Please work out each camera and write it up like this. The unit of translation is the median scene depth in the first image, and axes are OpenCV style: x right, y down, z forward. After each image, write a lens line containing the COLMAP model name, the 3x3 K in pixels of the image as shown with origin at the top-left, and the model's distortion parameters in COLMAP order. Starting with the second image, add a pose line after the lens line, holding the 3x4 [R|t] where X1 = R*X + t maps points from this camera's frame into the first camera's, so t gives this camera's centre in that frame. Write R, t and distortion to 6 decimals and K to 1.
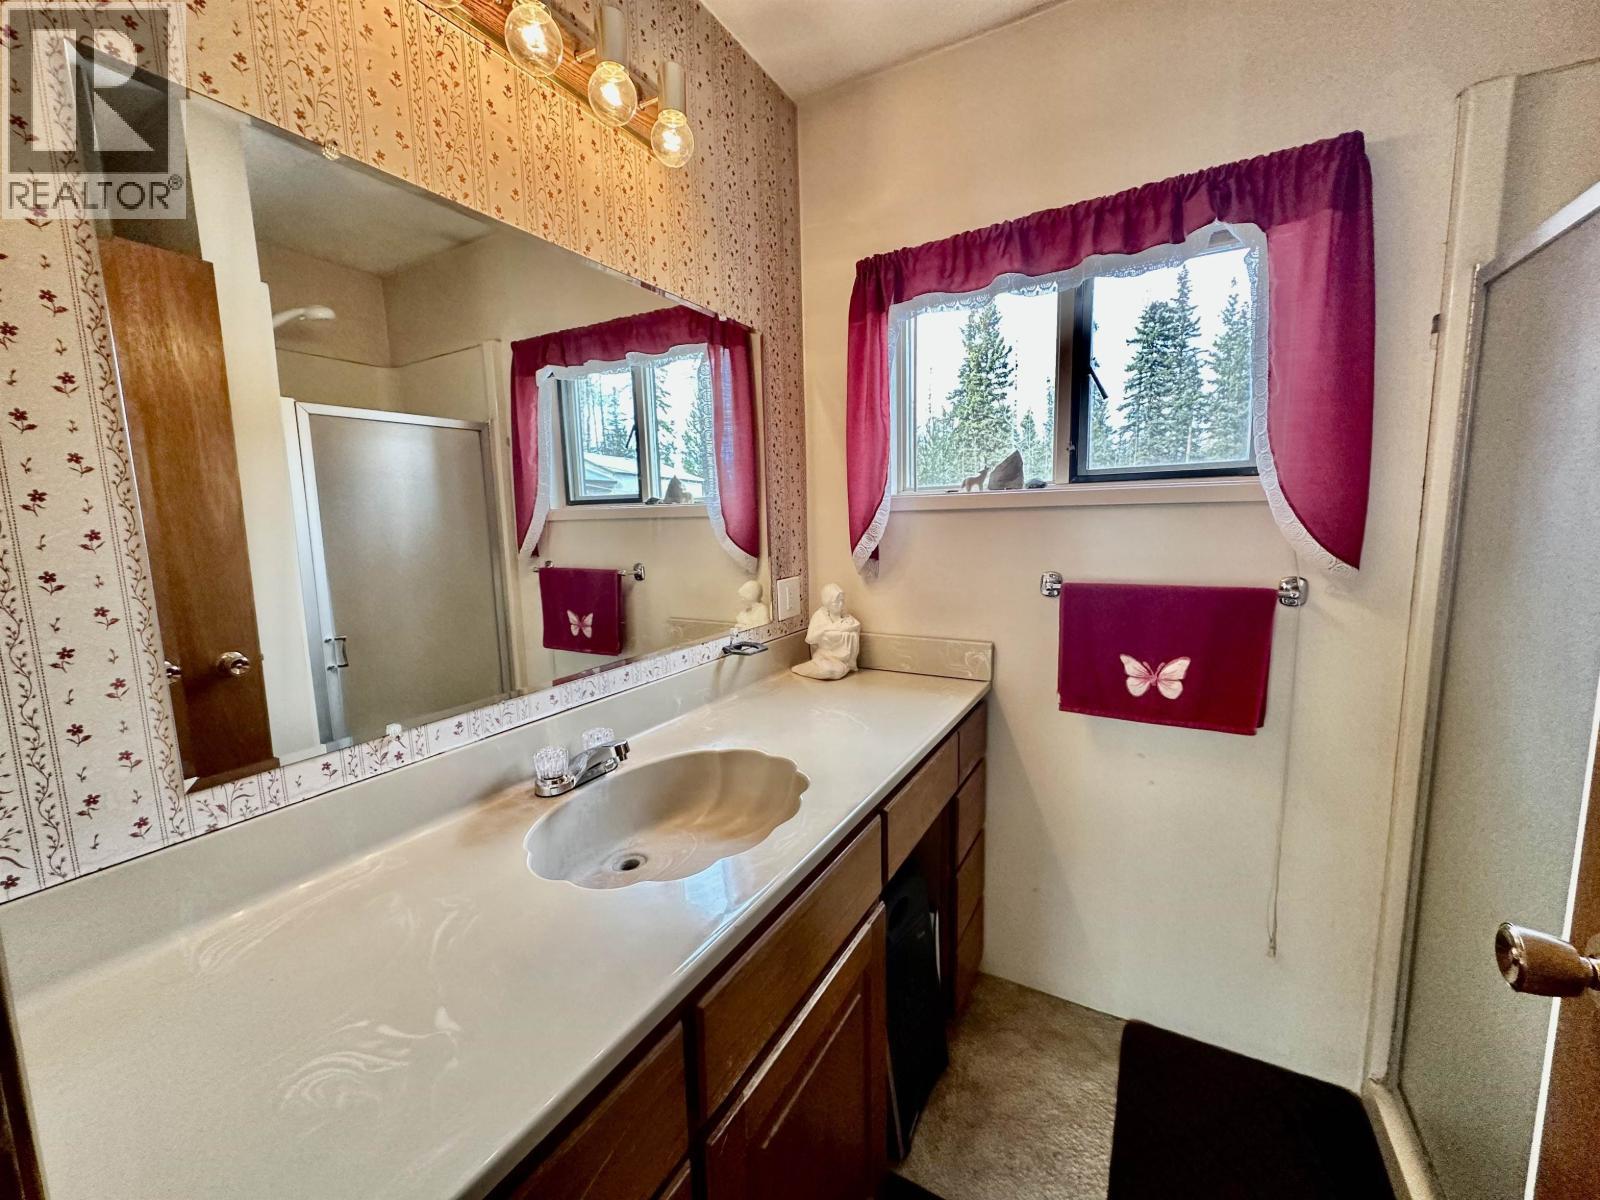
lens RADIAL K [[636.5, 0, 801.6], [0, 636.5, 593.8], [0, 0, 1]] dist [-0.002513, 0.001062]
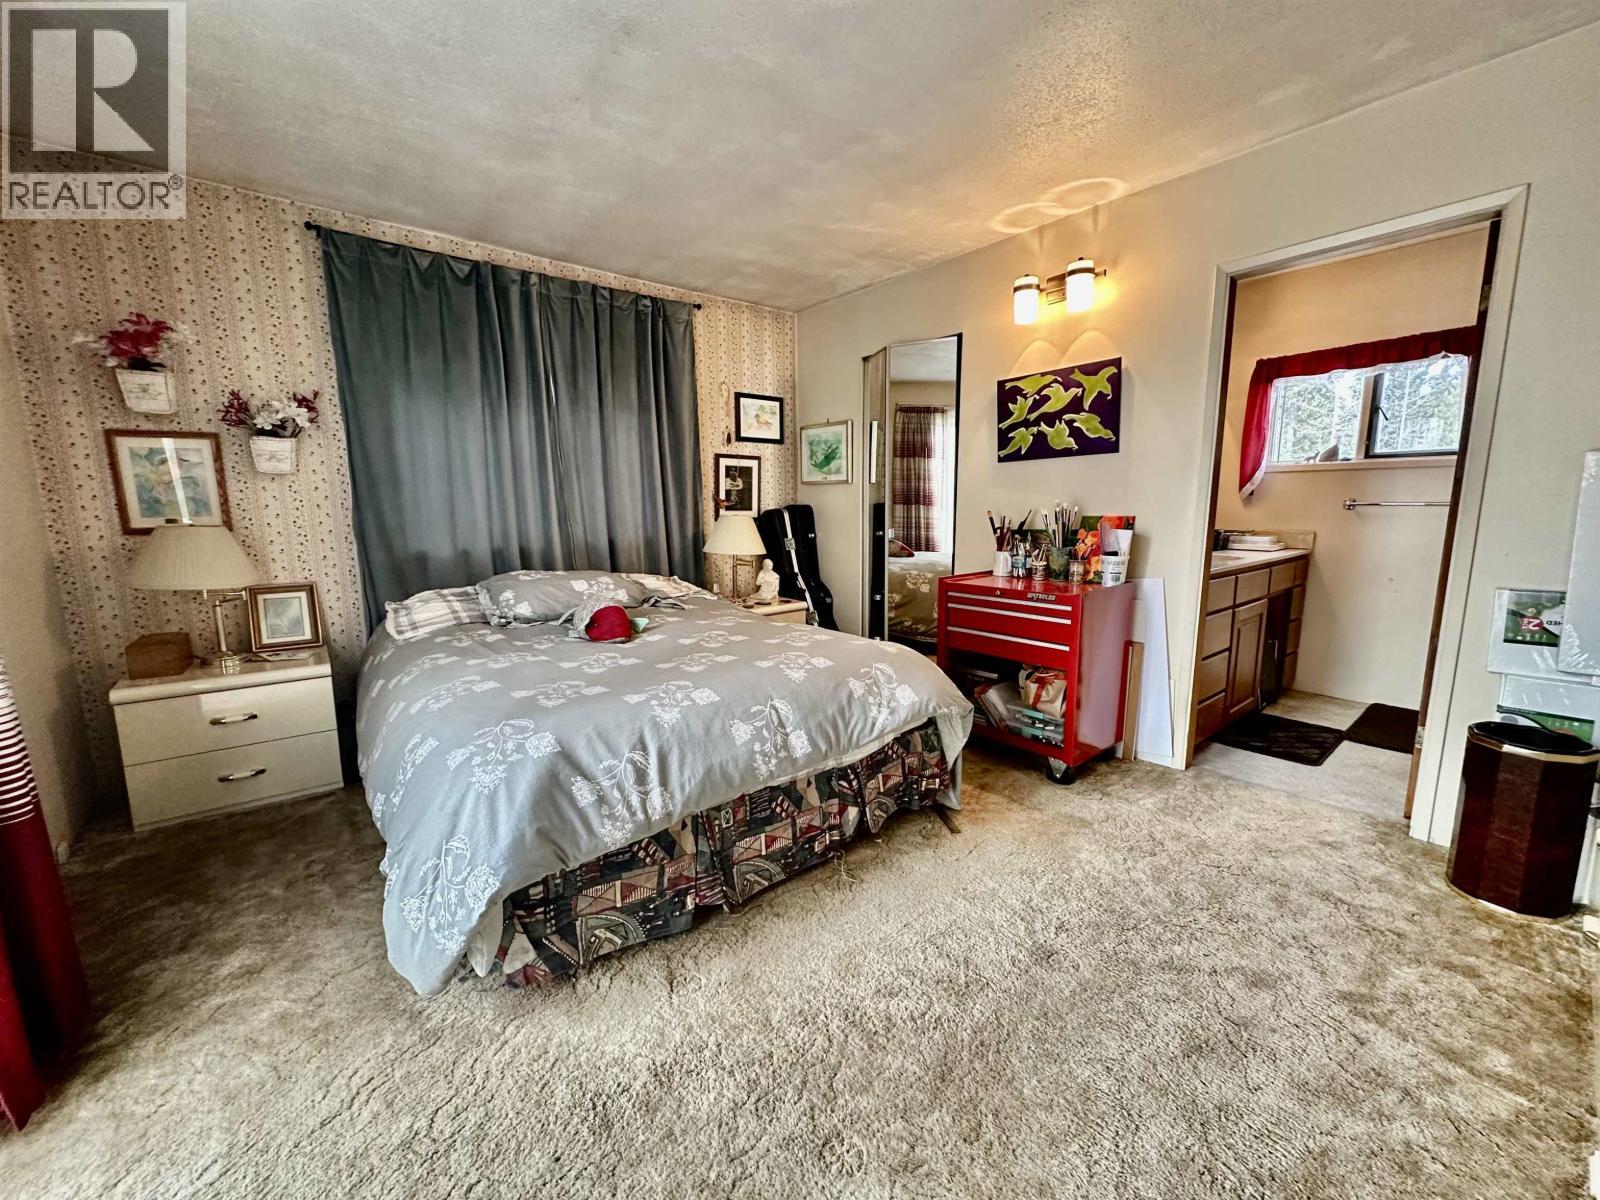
lens RADIAL K [[636.5, 0, 793.5], [0, 636.5, 601.9], [0, 0, 1]] dist [-0.002513, 0.001062]
pose [[0.931945, 0.066608, -0.356428, -0.594207], [-0.050780, 0.997271, 0.053595, 0.298885], [0.359025, -0.031848, 0.932784, -1.752167]]
